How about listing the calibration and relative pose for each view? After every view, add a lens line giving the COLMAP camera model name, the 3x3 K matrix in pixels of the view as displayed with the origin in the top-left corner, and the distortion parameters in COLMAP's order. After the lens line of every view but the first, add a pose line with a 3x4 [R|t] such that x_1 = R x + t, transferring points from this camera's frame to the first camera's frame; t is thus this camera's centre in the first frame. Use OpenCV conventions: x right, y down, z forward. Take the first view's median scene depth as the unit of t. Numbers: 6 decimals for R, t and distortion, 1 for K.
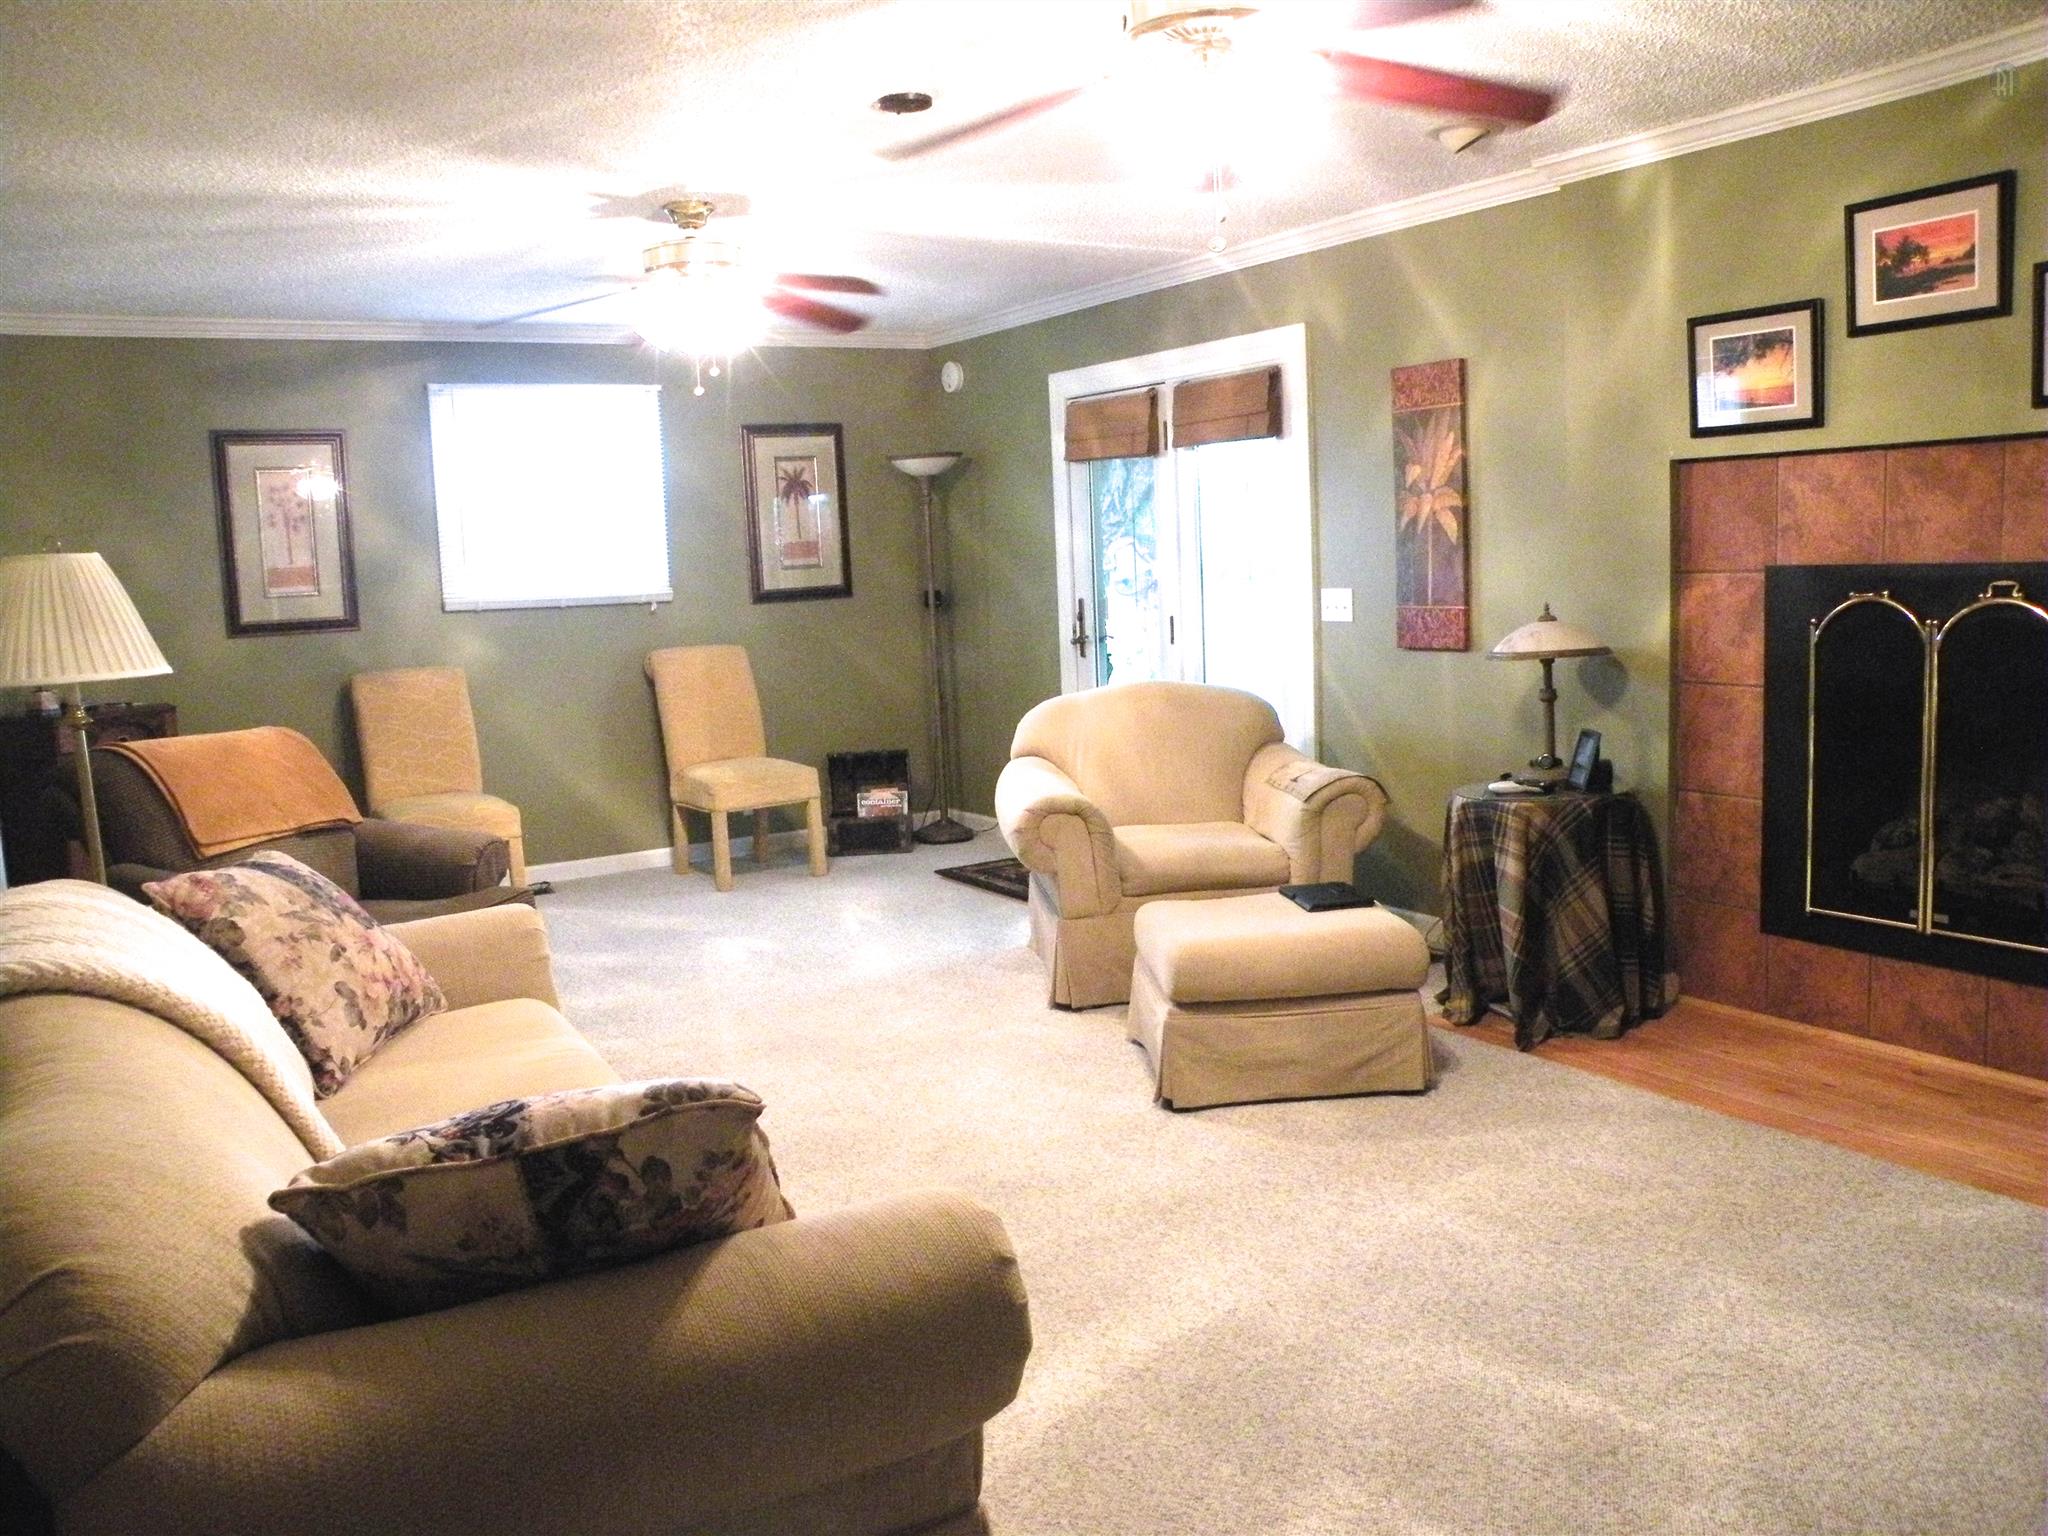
lens RADIAL K [[1632.7, 0, 1024.0], [0, 1632.7, 768.0], [0, 0, 1]] dist [-0.176813, 0.156379]
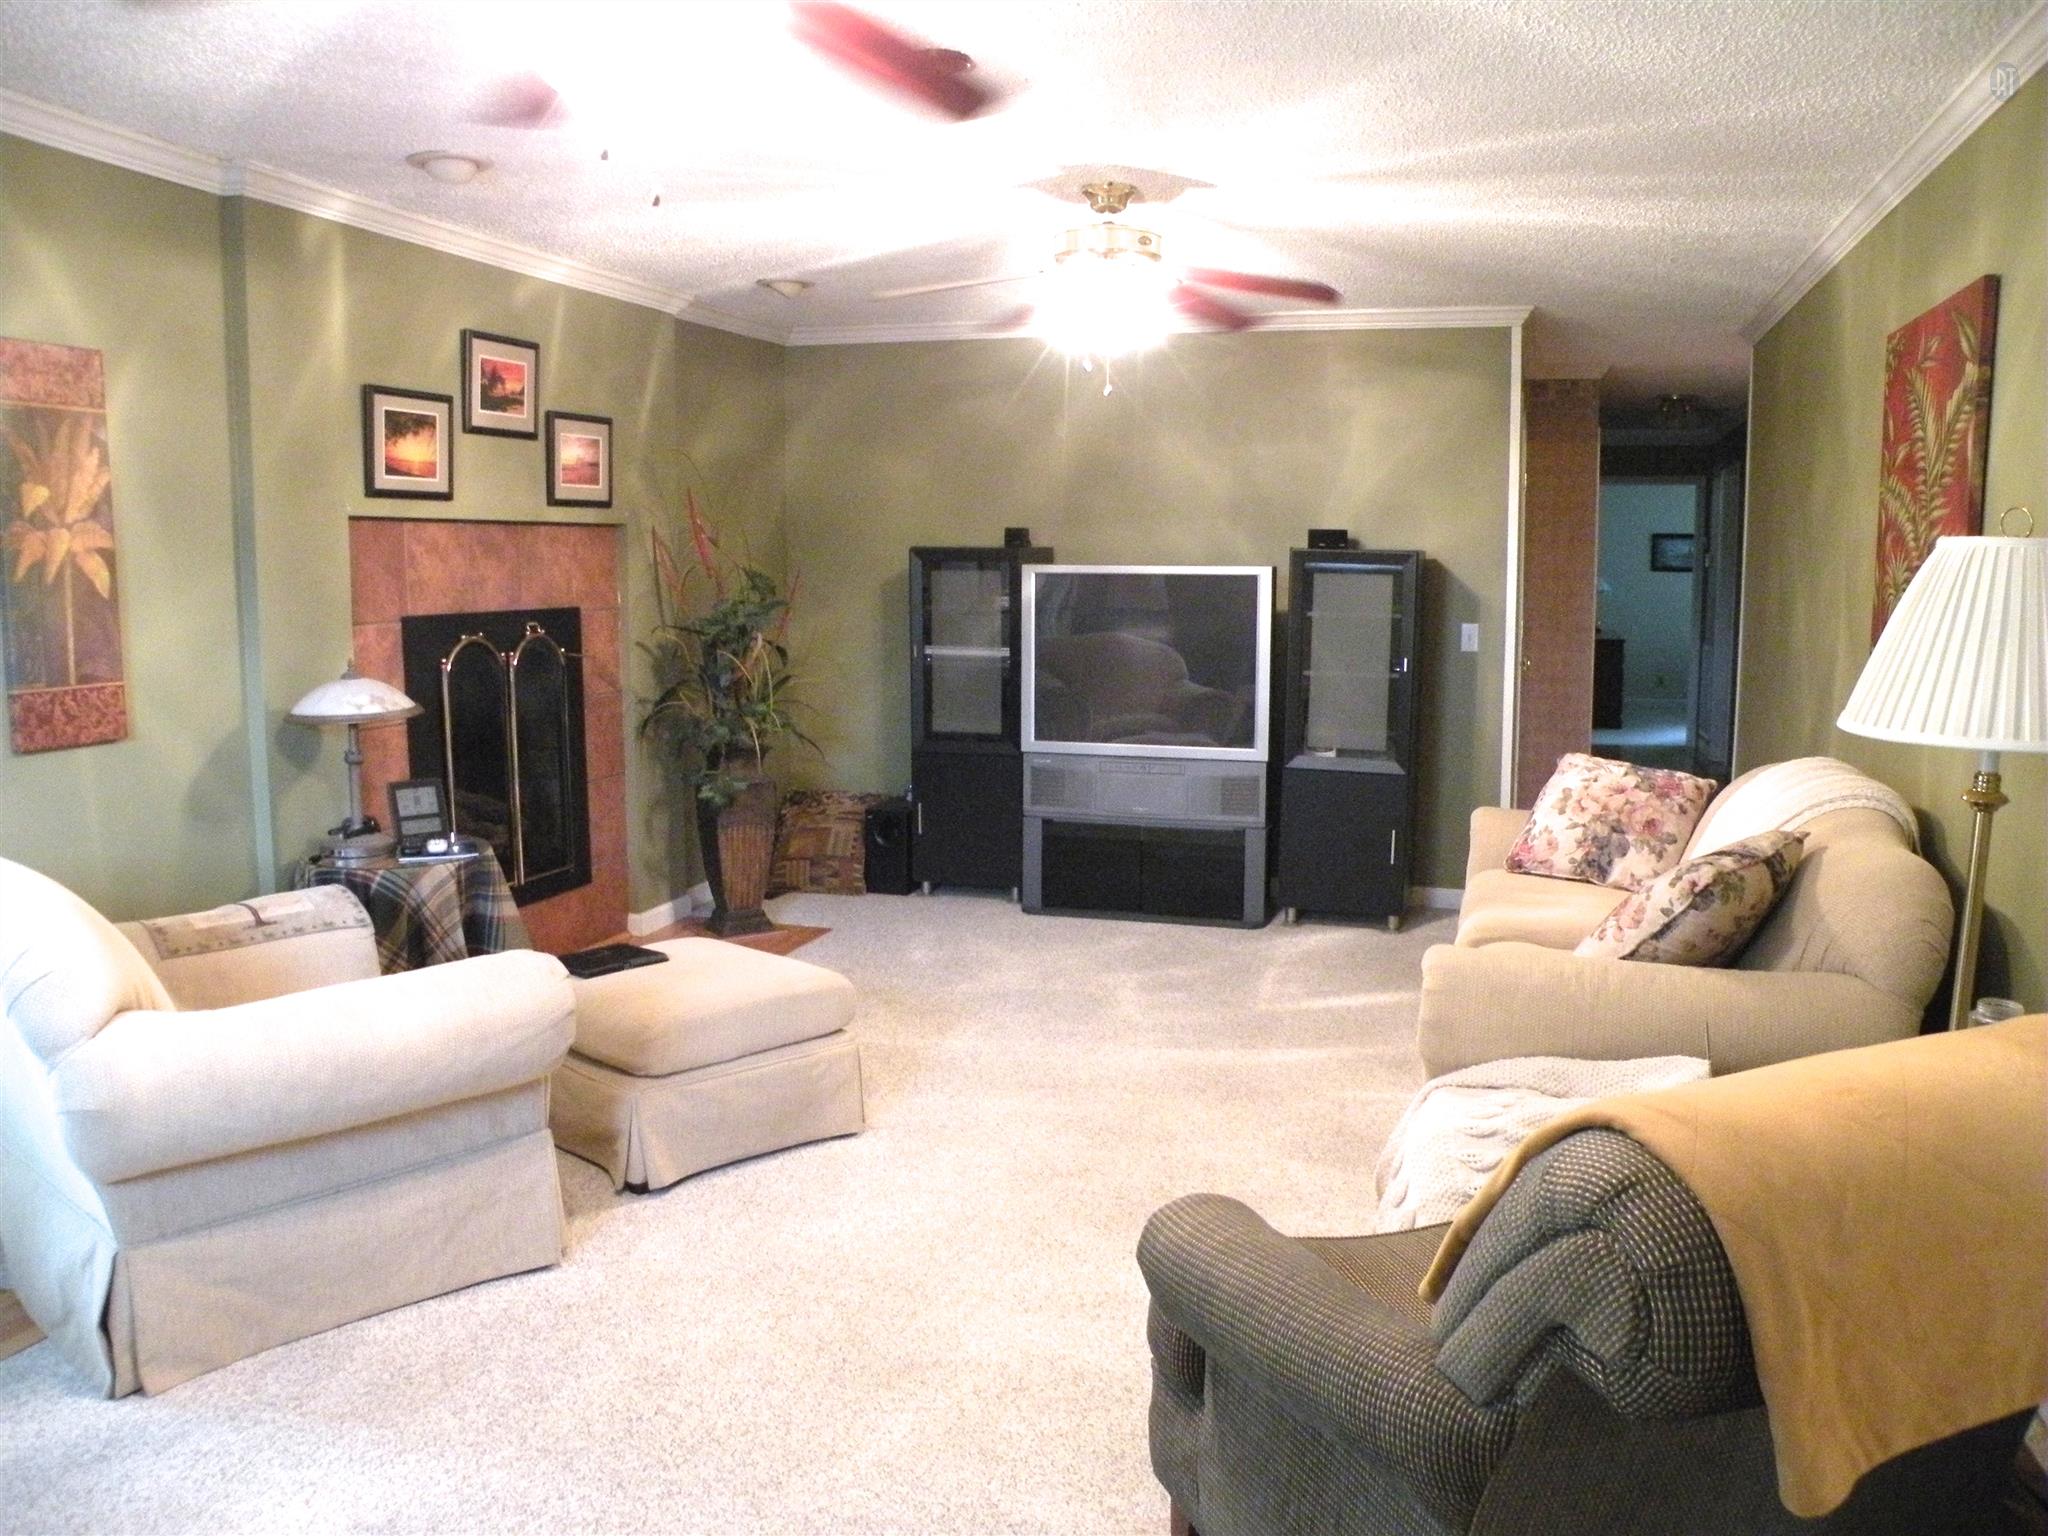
lens RADIAL K [[1632.7, 0, 1024.0], [0, 1632.7, 768.0], [0, 0, 1]] dist [-0.176813, 0.156379]
pose [[-0.657420, -0.051479, 0.751763, -0.719851], [0.124222, 0.976609, 0.175508, -0.175914], [-0.743214, 0.208768, -0.635648, 1.490801]]
